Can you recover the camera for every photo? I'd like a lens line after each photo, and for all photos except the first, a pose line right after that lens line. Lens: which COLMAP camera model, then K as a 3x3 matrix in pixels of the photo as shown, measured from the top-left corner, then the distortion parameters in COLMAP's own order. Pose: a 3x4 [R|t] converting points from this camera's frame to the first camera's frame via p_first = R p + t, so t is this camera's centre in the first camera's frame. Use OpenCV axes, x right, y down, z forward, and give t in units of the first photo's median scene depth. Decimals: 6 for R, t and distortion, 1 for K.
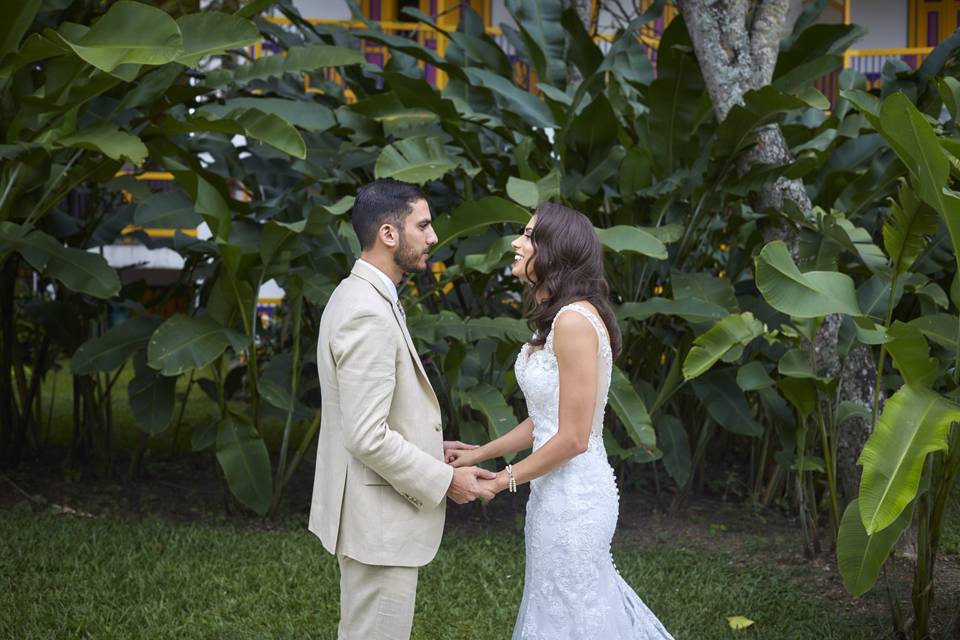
lens RADIAL K [[1468.1, 0, 483.4], [0, 1468.1, 324.1], [0, 0, 1]] dist [-0.095219, 0.000000]
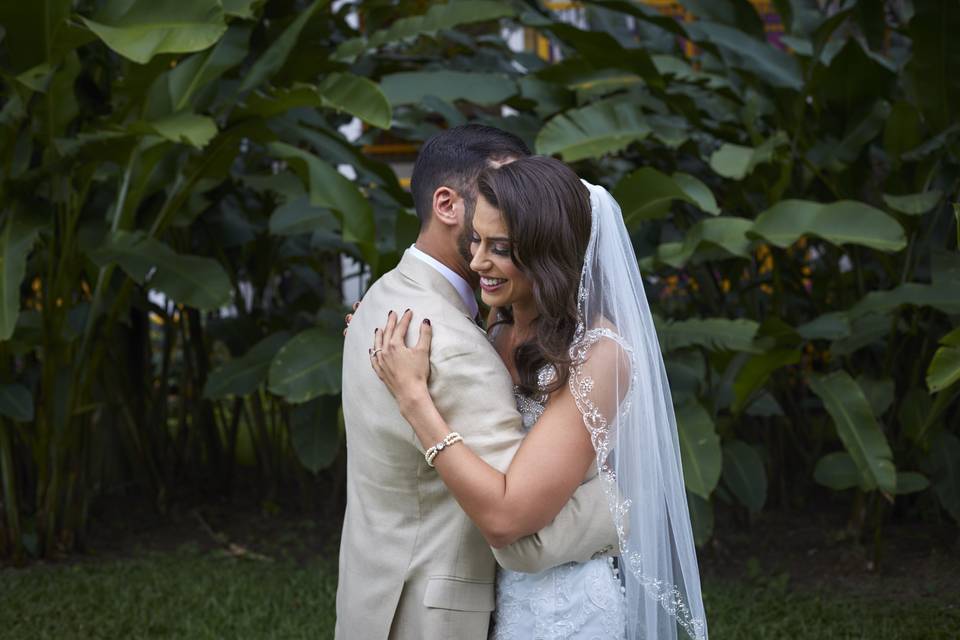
lens RADIAL K [[1468.1, 0, 470.8], [0, 1468.1, 320.5], [0, 0, 1]] dist [-0.095219, 0.000000]
pose [[0.963999, -0.037217, -0.263289, 0.097002], [0.036454, 0.999305, -0.007784, -0.001524], [0.263395, -0.002095, 0.964686, 0.187796]]
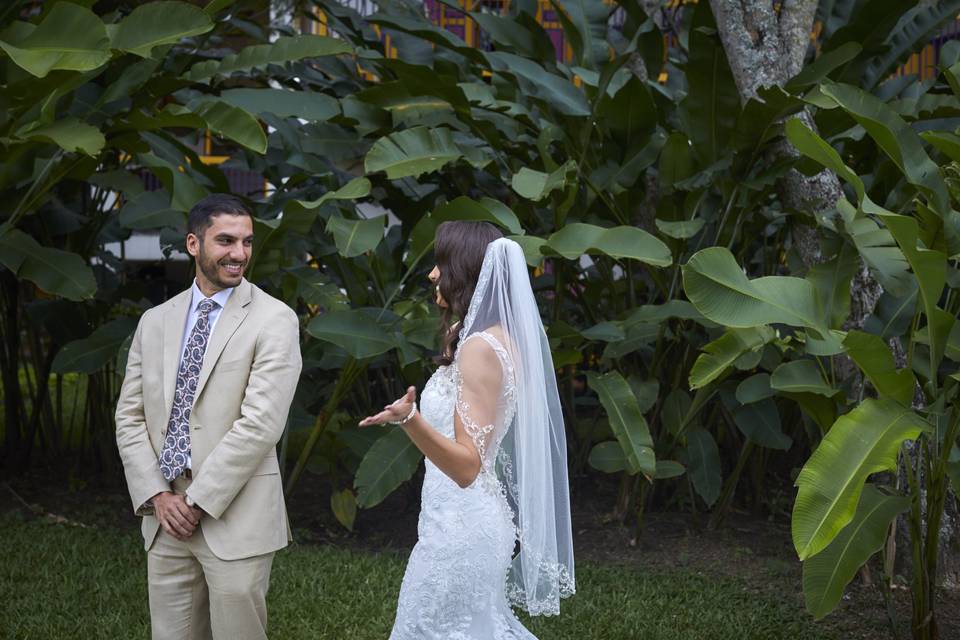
lens RADIAL K [[1650.4, 0, 450.2], [0, 1650.4, 284.7], [0, 0, 1]] dist [-0.108632, 0.000000]
pose [[0.994075, 0.001965, -0.108680, 0.090589], [-0.004308, 0.999763, -0.021328, -0.004956], [0.108612, 0.021670, 0.993848, -0.046860]]
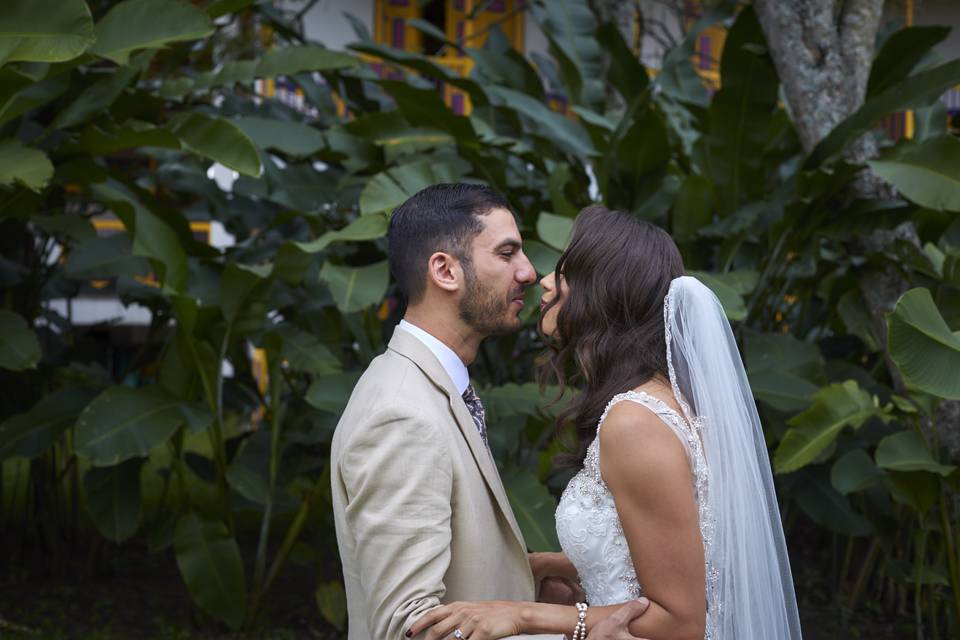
lens RADIAL K [[1468.1, 0, 484.1], [0, 1468.1, 322.9], [0, 0, 1]] dist [-0.095219, 0.000000]
pose [[0.999641, -0.005072, -0.026293, 0.008240], [0.004103, 0.999315, -0.036776, -0.009642], [0.026462, 0.036655, 0.998978, 0.204923]]
